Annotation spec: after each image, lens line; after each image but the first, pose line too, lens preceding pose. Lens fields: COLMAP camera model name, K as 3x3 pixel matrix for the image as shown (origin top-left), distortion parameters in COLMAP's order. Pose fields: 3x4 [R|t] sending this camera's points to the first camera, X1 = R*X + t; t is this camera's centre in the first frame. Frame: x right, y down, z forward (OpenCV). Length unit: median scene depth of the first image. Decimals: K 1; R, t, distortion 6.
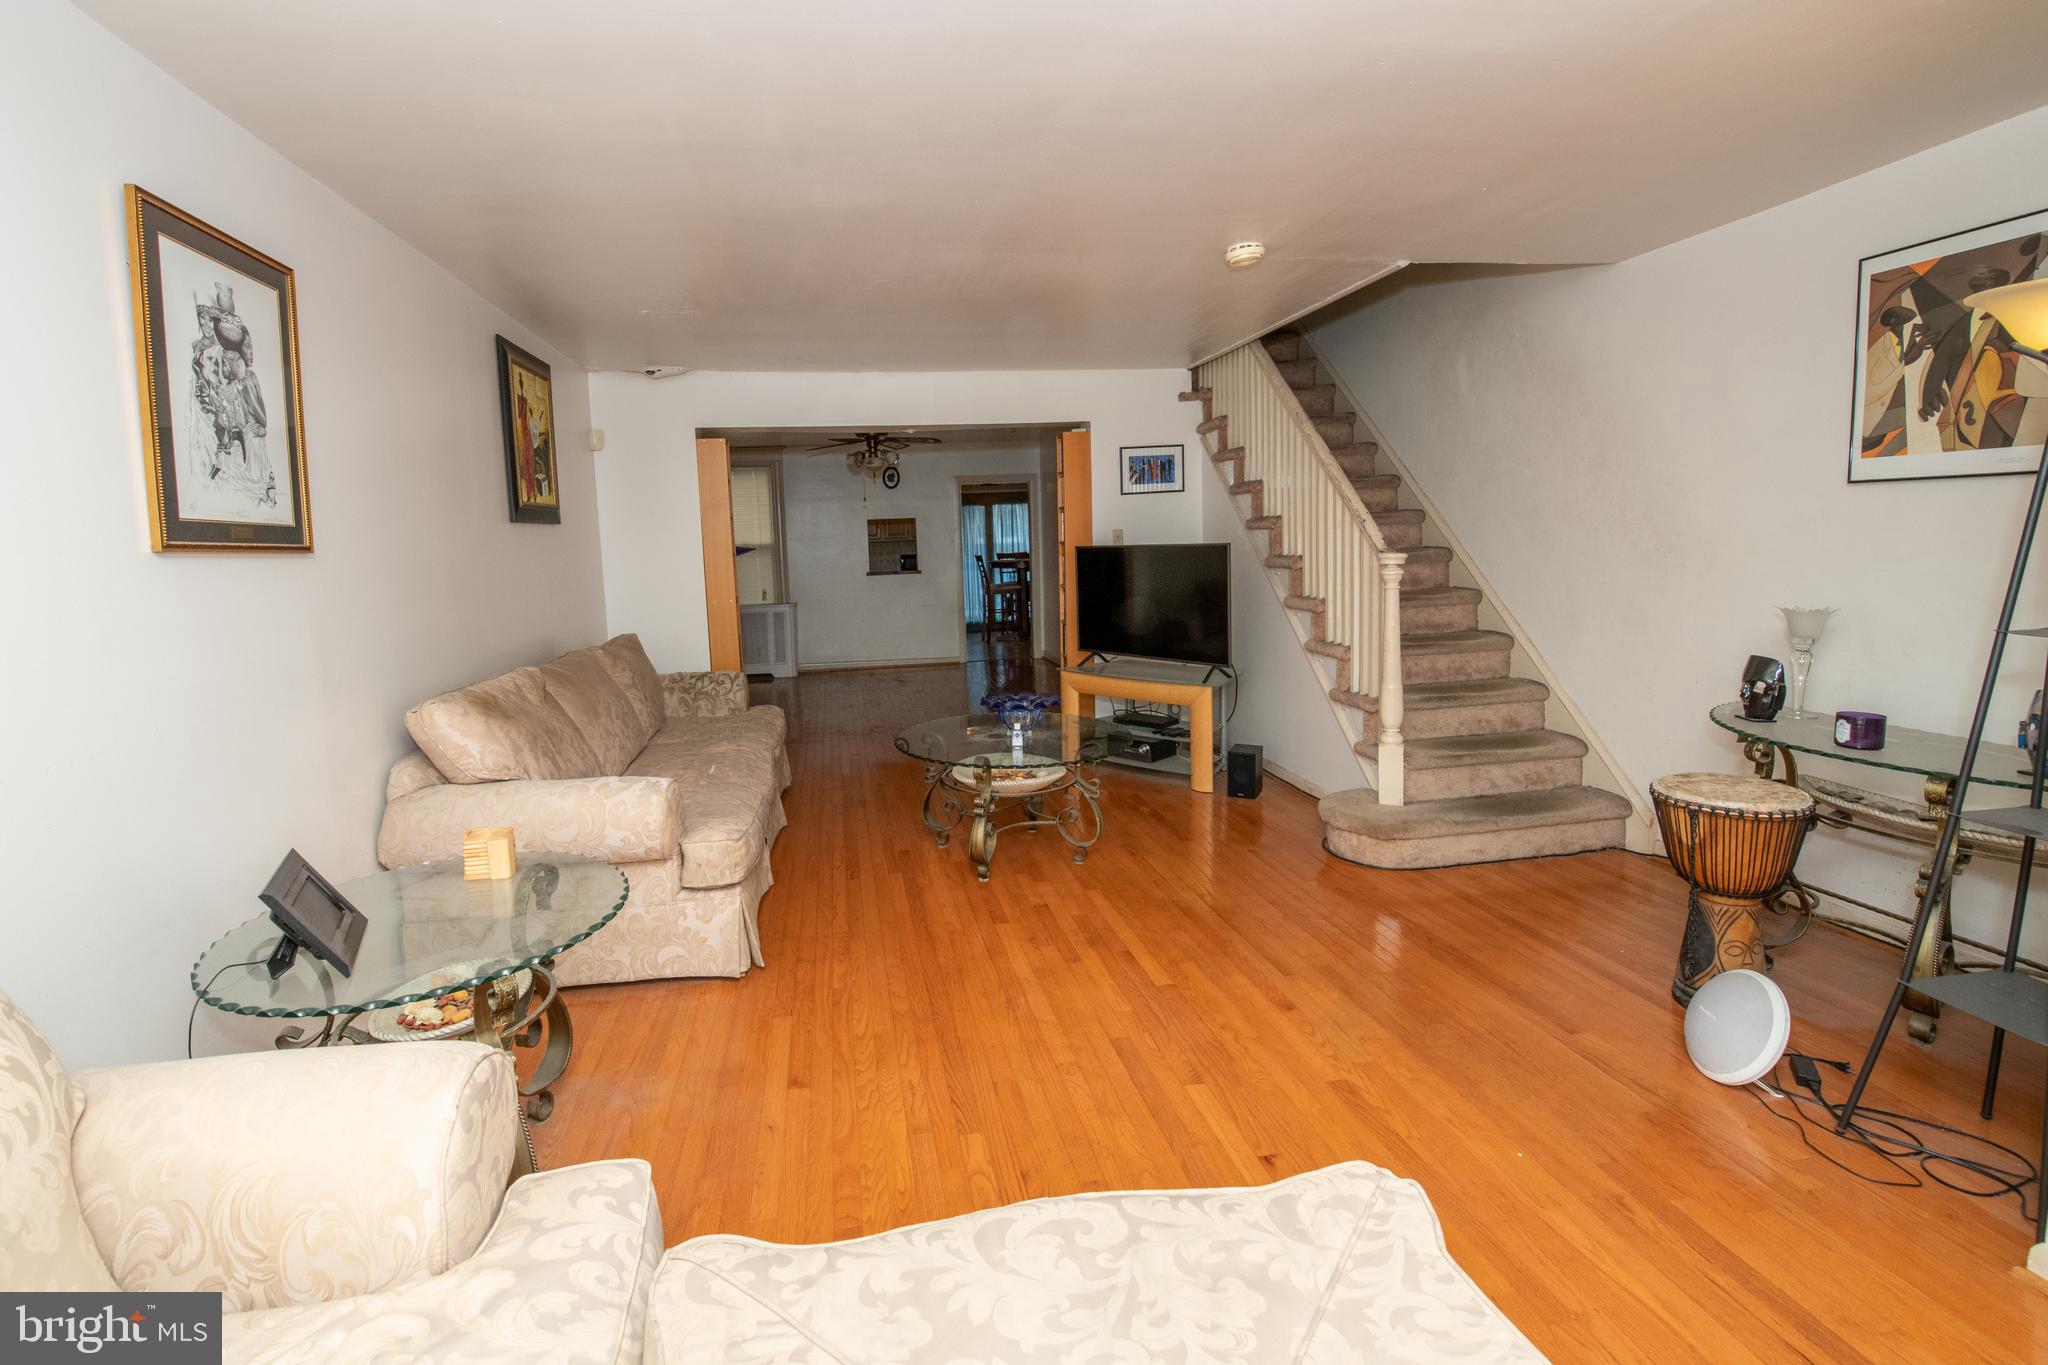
lens RADIAL K [[901.3, 0, 975.9], [0, 901.3, 611.3], [0, 0, 1]] dist [-0.016861, -0.000576]
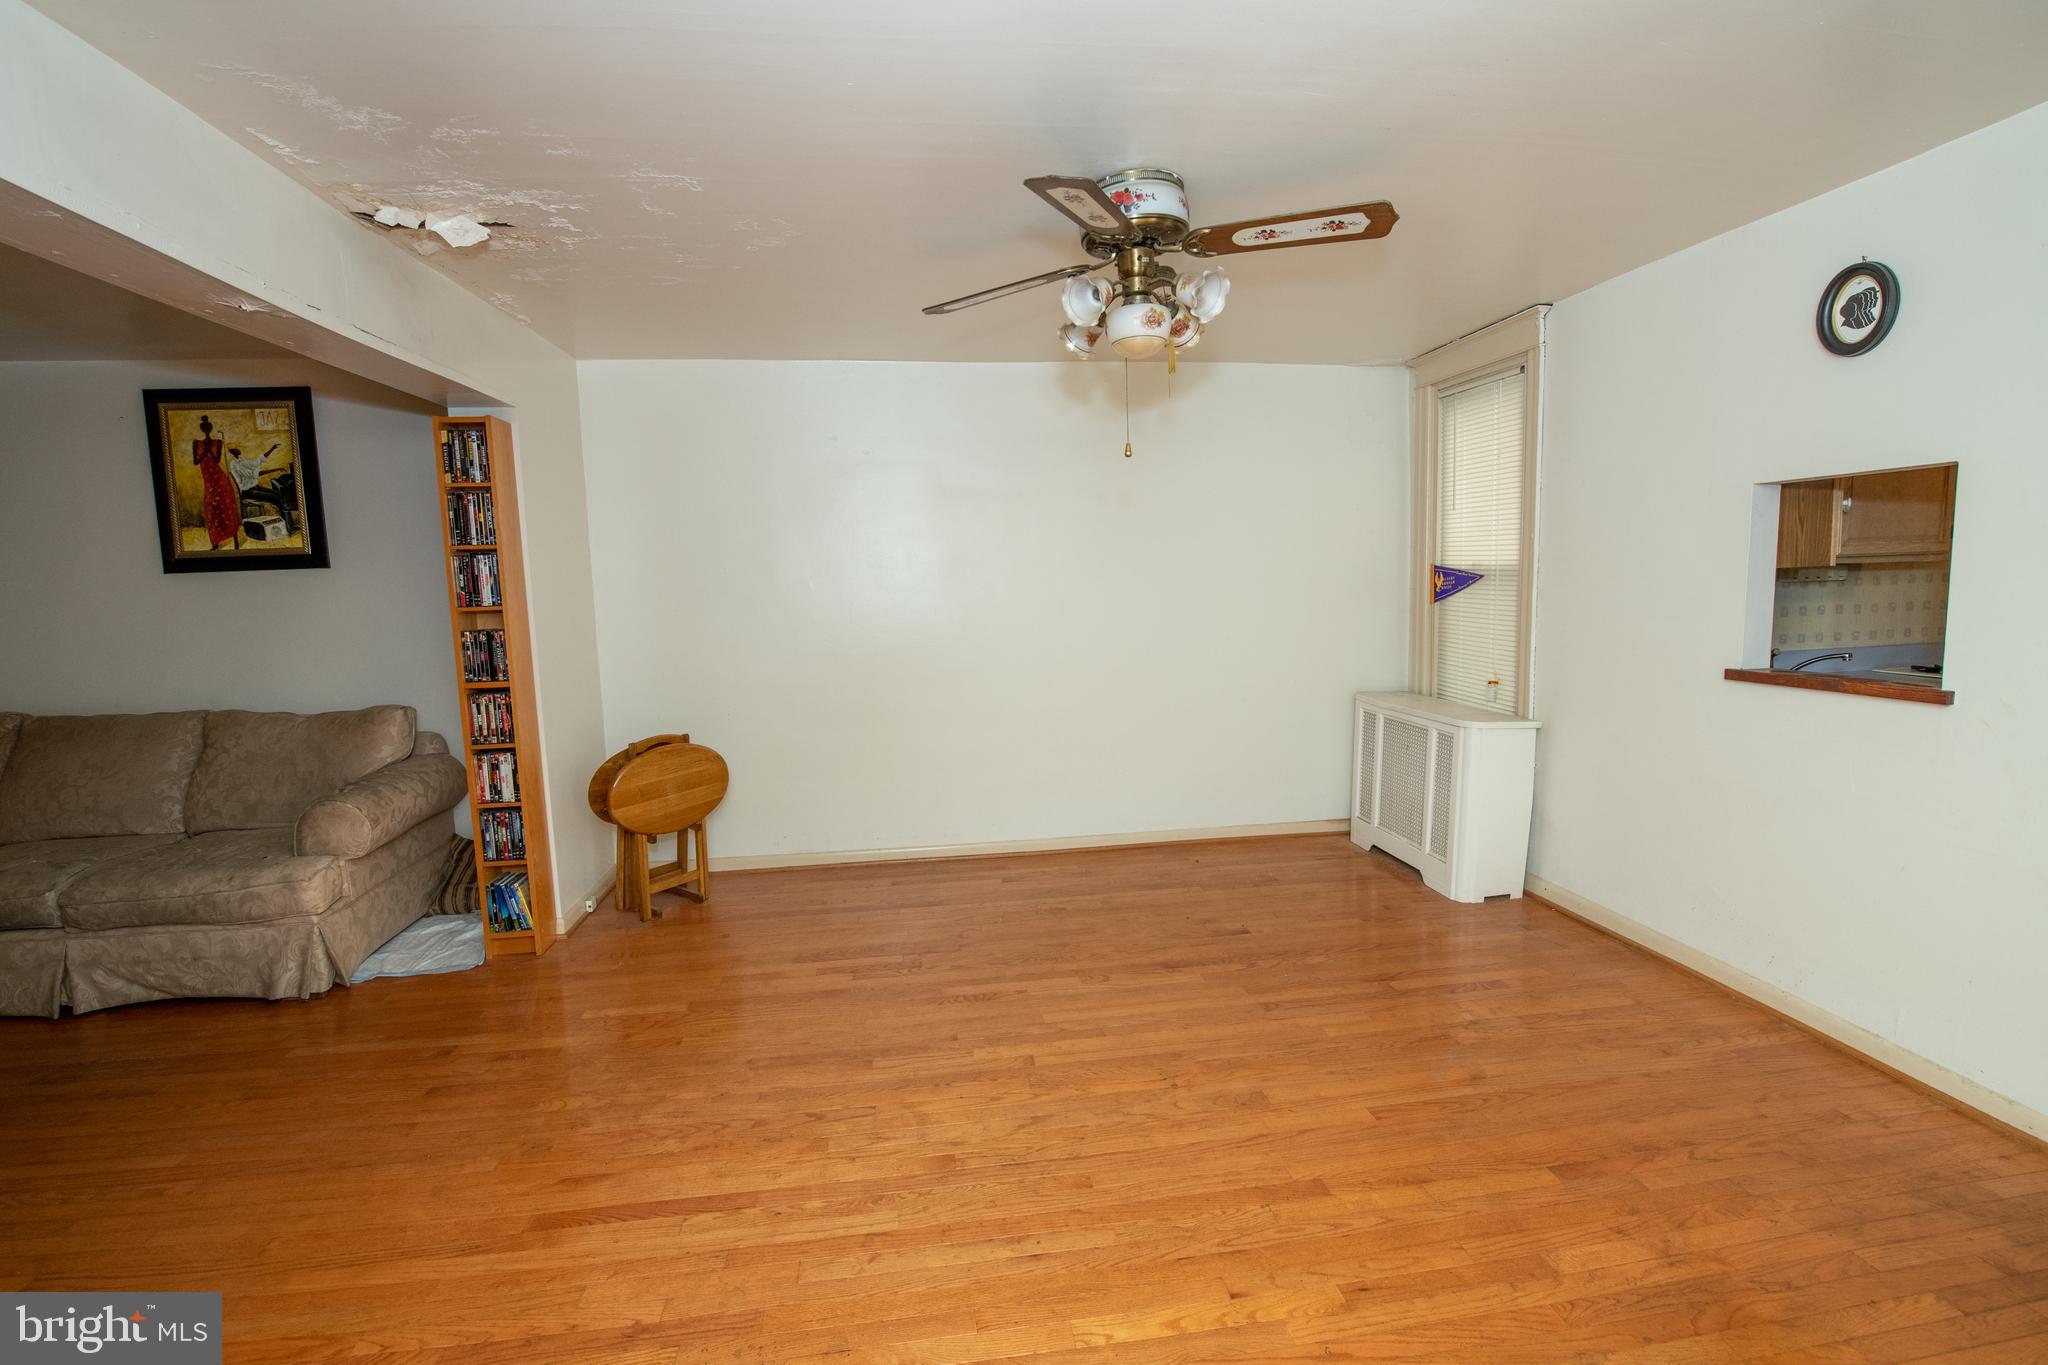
lens RADIAL K [[857.6, 0, 1002.6], [0, 857.6, 663.9], [0, 0, 1]] dist [-0.016911, -0.002166]
pose [[-0.057628, 0.135772, -0.989063, 0.468990], [-0.053178, 0.988885, 0.138846, -0.222779], [0.996921, 0.060598, -0.049767, 2.467655]]
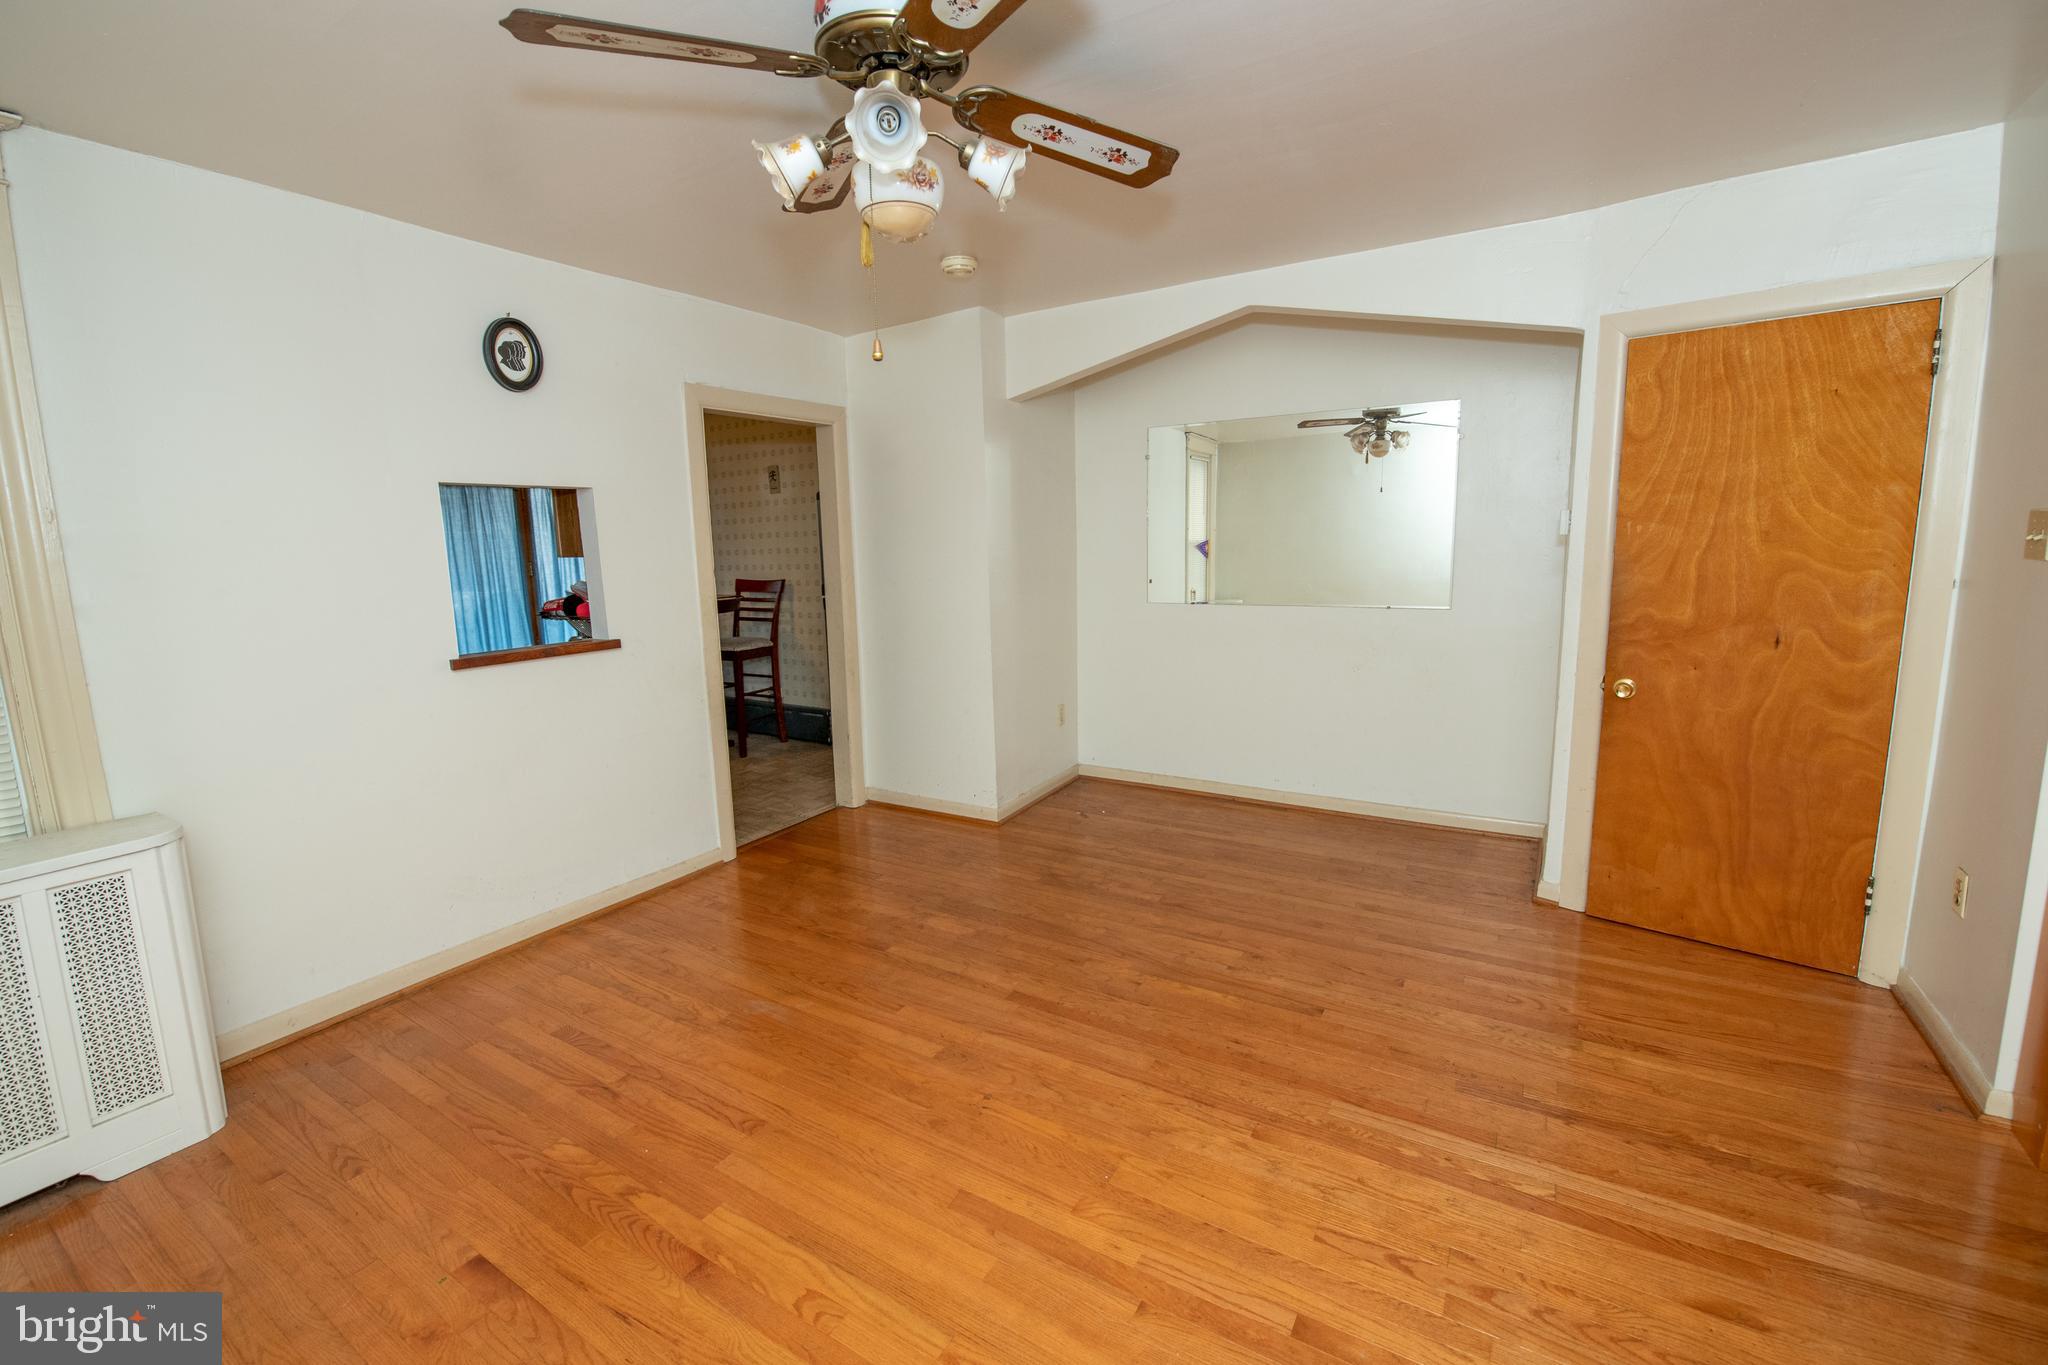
lens RADIAL K [[844.9, 0, 1029.3], [0, 844.9, 656.8], [0, 0, 1]] dist [-0.008587, -0.009343]
pose [[0.665234, -0.084261, 0.741865, -0.700461], [0.064034, 0.996389, 0.055750, -0.149804], [-0.743884, 0.010417, 0.668228, 2.114540]]
